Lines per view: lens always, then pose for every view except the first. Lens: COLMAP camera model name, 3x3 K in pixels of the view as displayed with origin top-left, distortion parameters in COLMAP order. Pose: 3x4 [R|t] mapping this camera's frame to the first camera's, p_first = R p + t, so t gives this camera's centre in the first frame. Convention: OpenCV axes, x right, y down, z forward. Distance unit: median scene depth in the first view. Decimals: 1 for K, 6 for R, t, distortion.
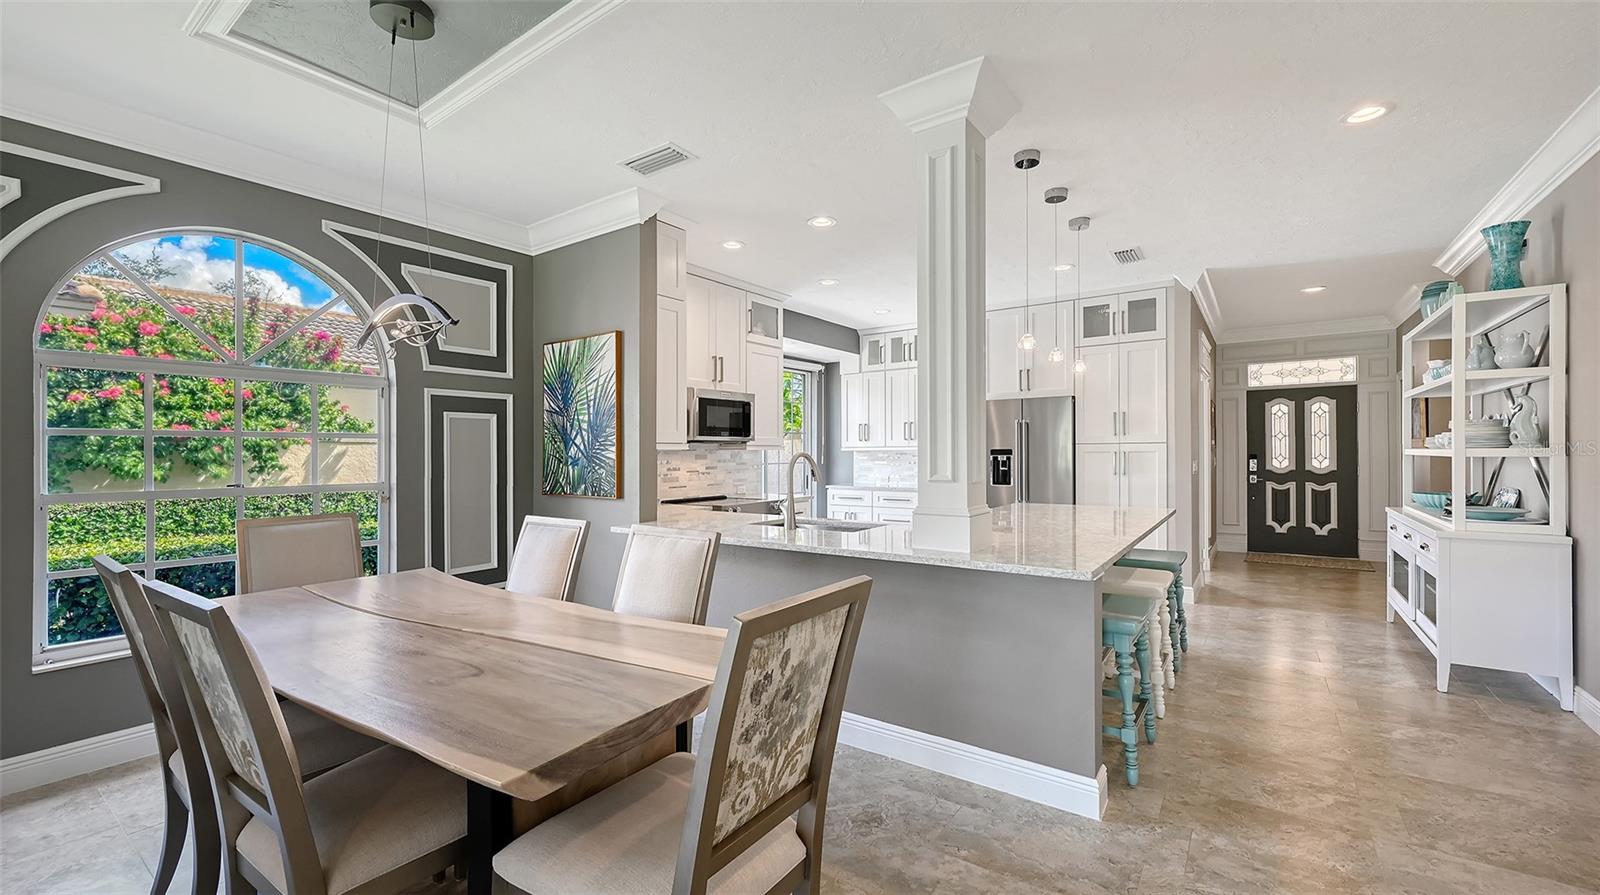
lens RADIAL K [[636.8, 0, 804.5], [0, 636.8, 447.2], [0, 0, 1]] dist [-0.002784, -0.000076]
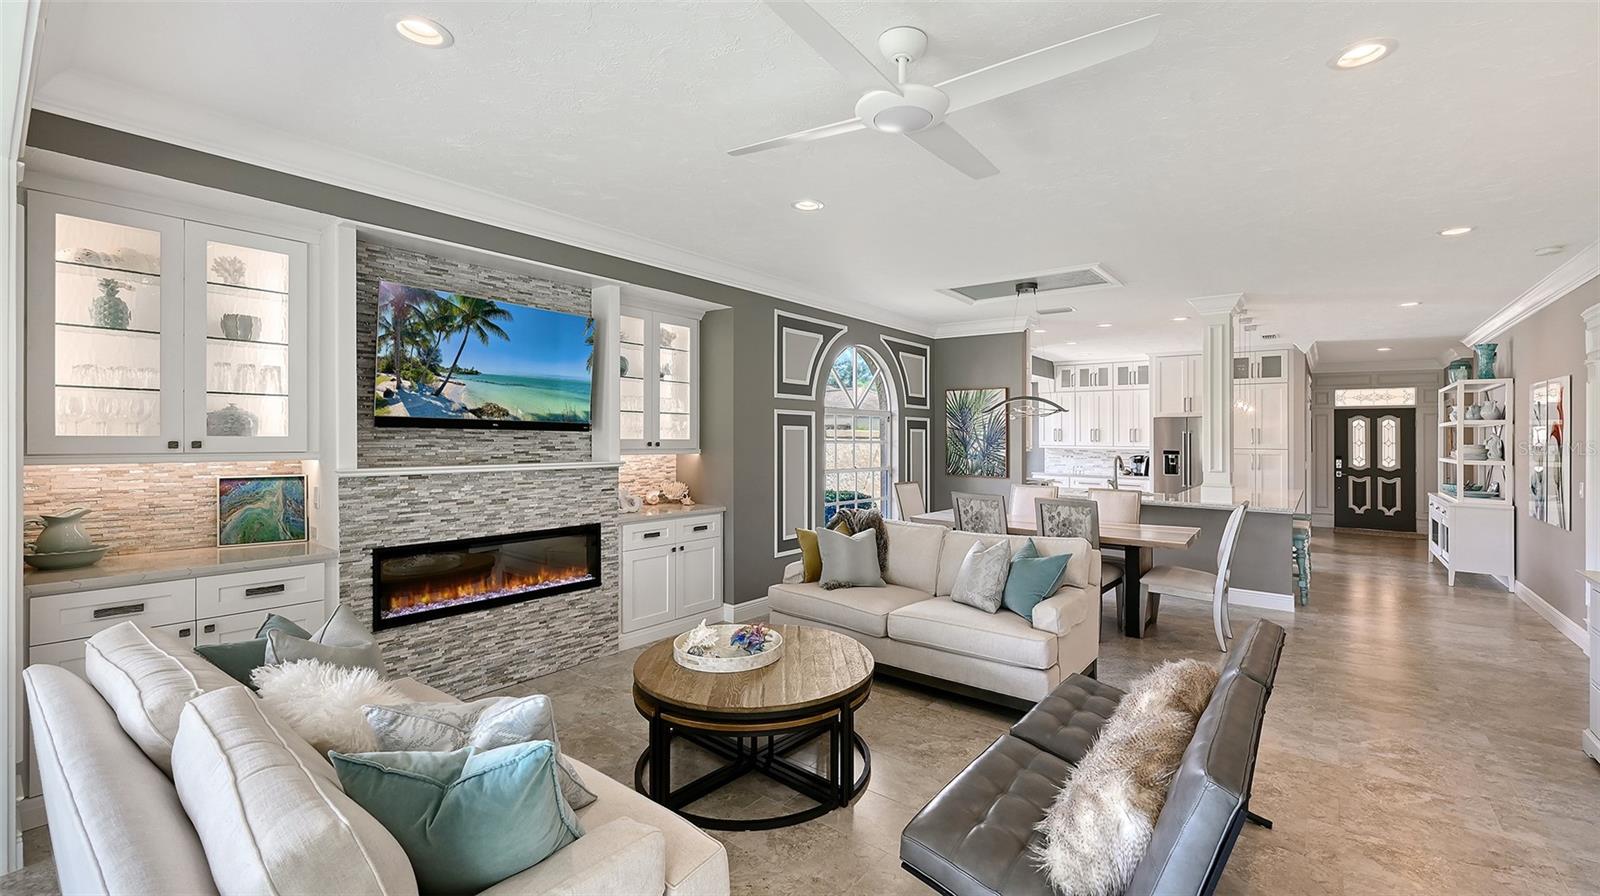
lens RADIAL K [[661.9, 0, 835.0], [0, 661.9, 420.4], [0, 0, 1]] dist [-0.001118, 0.000005]
pose [[0.999669, 0.018572, -0.017776, -0.477228], [-0.018869, 0.999683, -0.016697, -0.028131], [0.017460, 0.017027, 0.999703, -0.596746]]
